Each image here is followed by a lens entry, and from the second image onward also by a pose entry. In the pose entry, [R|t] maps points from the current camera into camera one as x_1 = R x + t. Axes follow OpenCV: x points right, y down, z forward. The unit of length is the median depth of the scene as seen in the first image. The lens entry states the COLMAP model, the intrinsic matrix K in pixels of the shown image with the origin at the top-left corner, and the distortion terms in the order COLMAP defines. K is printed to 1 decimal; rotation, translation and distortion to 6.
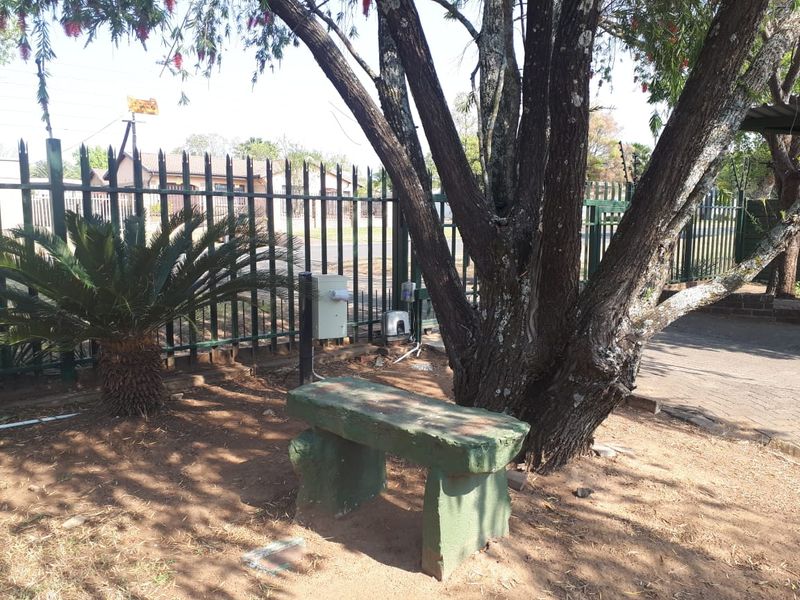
lens RADIAL K [[637.1, 0, 399.9], [0, 637.1, 302.5], [0, 0, 1]] dist [0.056293, -0.000219]
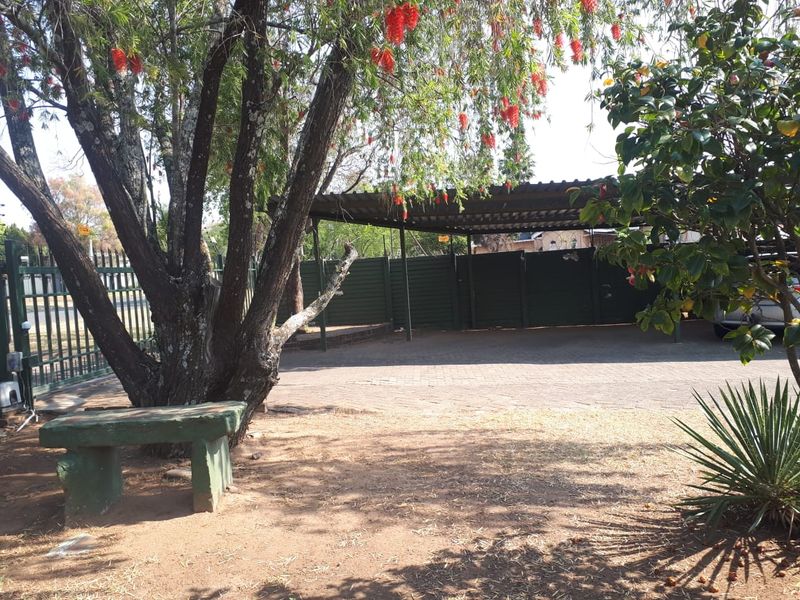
lens RADIAL K [[637.1, 0, 399.9], [0, 637.1, 302.5], [0, 0, 1]] dist [0.056293, -0.000219]
pose [[0.728125, -0.085802, 0.680053, -0.470195], [0.157211, 0.986591, -0.043846, 0.062853], [-0.667172, 0.138838, 0.731851, -0.370720]]
